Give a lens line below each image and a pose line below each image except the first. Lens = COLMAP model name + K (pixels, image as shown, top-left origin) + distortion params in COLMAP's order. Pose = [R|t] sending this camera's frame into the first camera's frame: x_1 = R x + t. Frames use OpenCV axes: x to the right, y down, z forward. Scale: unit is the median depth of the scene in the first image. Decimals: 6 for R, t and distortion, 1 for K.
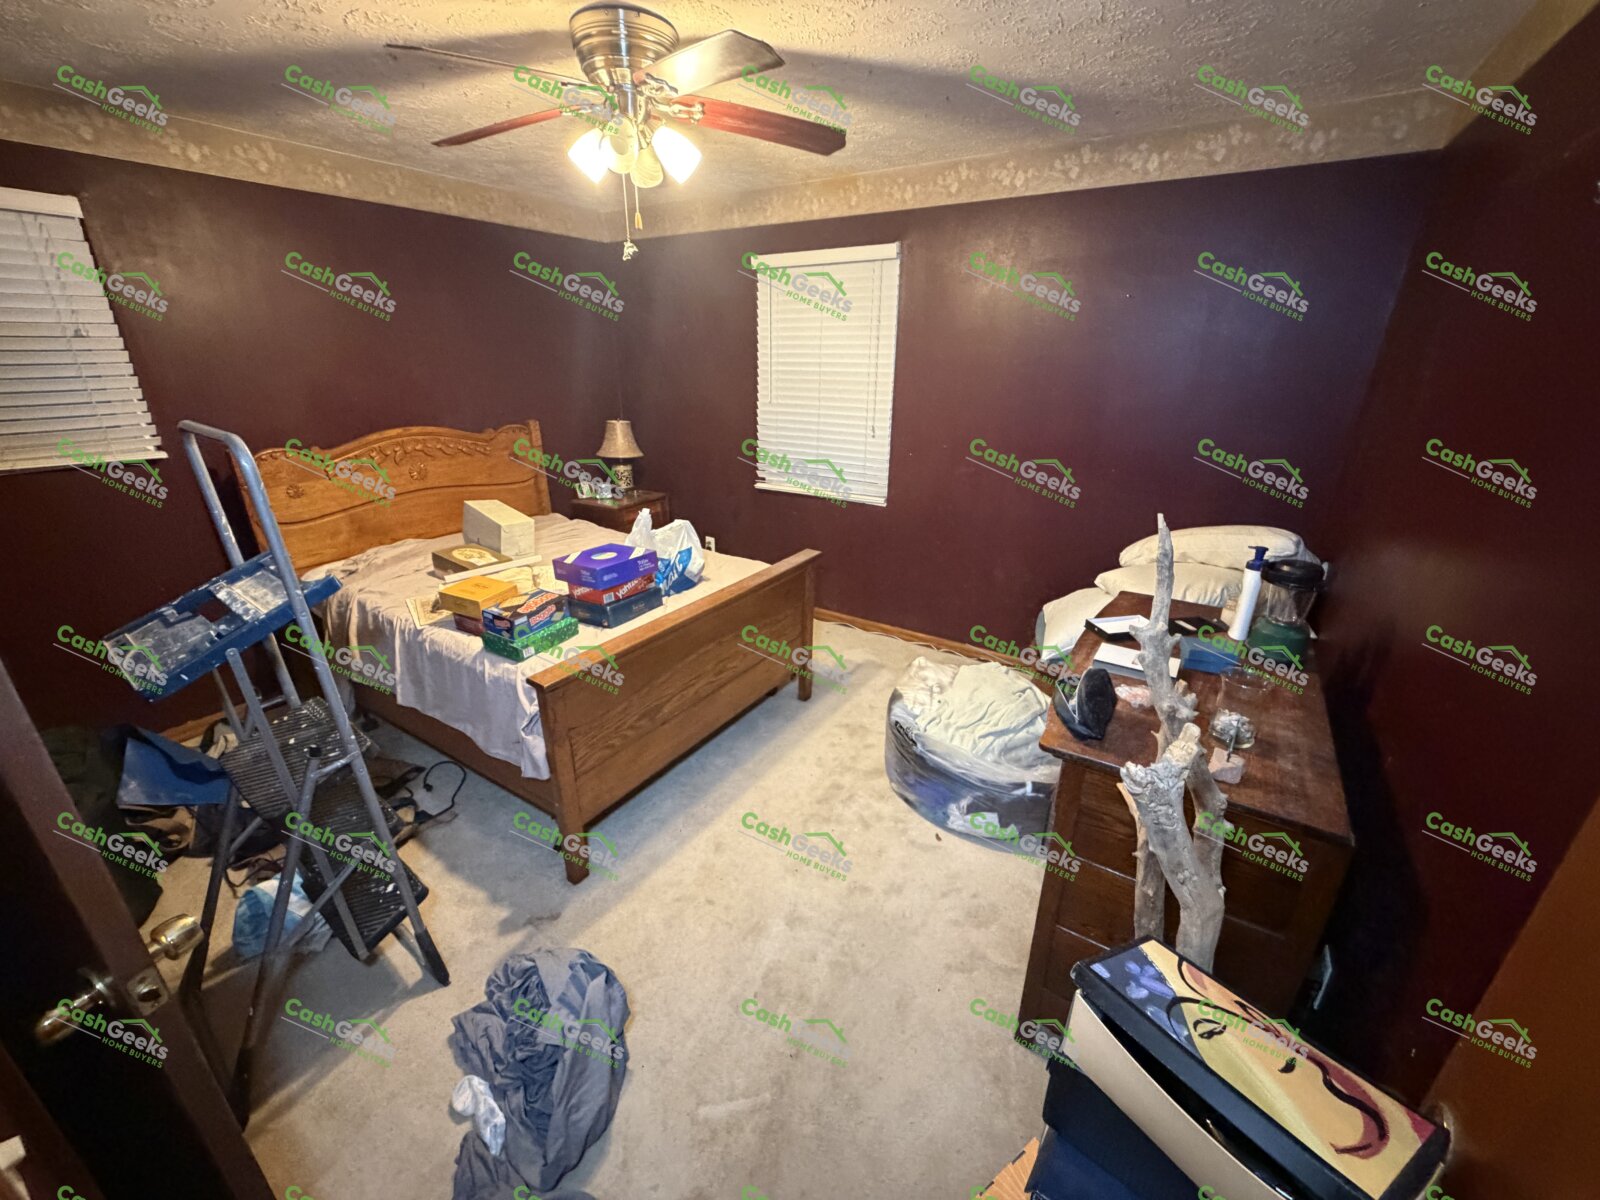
lens RADIAL K [[636.2, 0, 800.0], [0, 636.2, 600.0], [0, 0, 1]] dist [-0.000928, 0.000085]
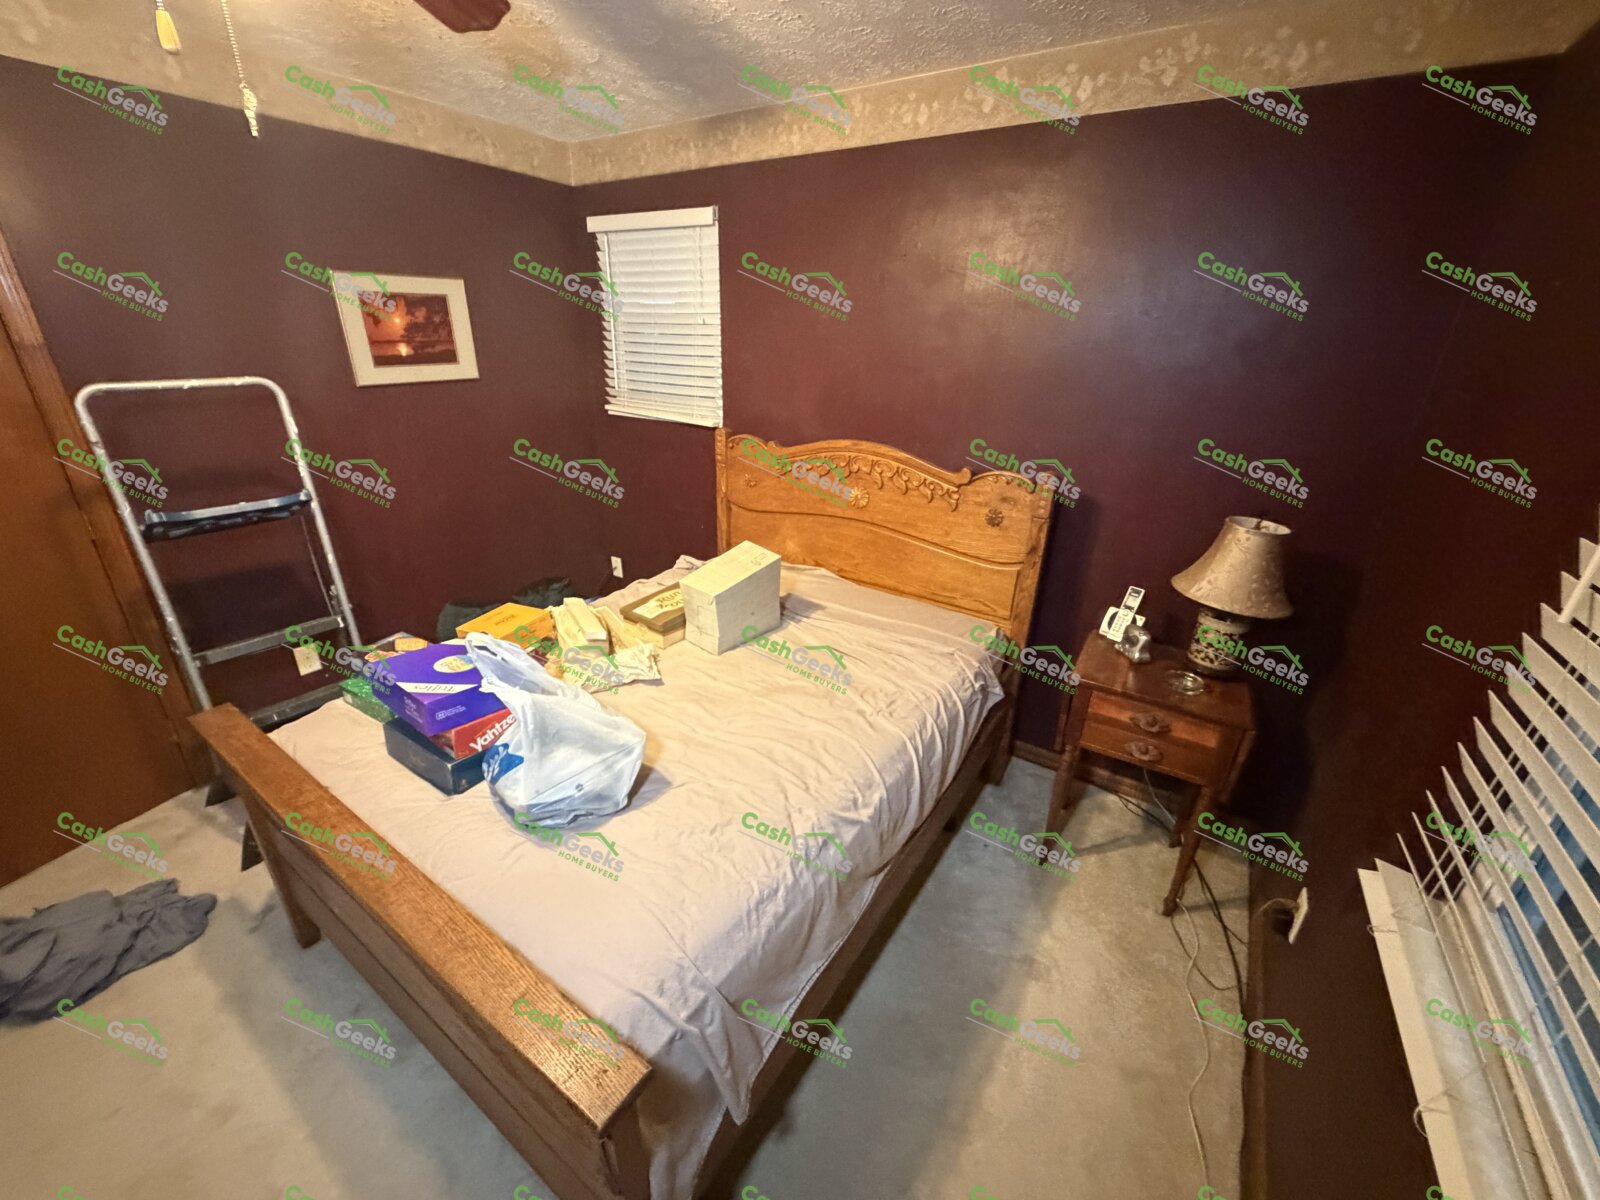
lens RADIAL K [[636.2, 0, 800.0], [0, 636.2, 600.0], [0, 0, 1]] dist [-0.000928, 0.000085]
pose [[1.000000, -0.000049, 0.000102, -0.000169], [0.000049, 1.000000, 0.000586, 0.586836], [-0.000103, -0.000586, 1.000000, -0.000119]]
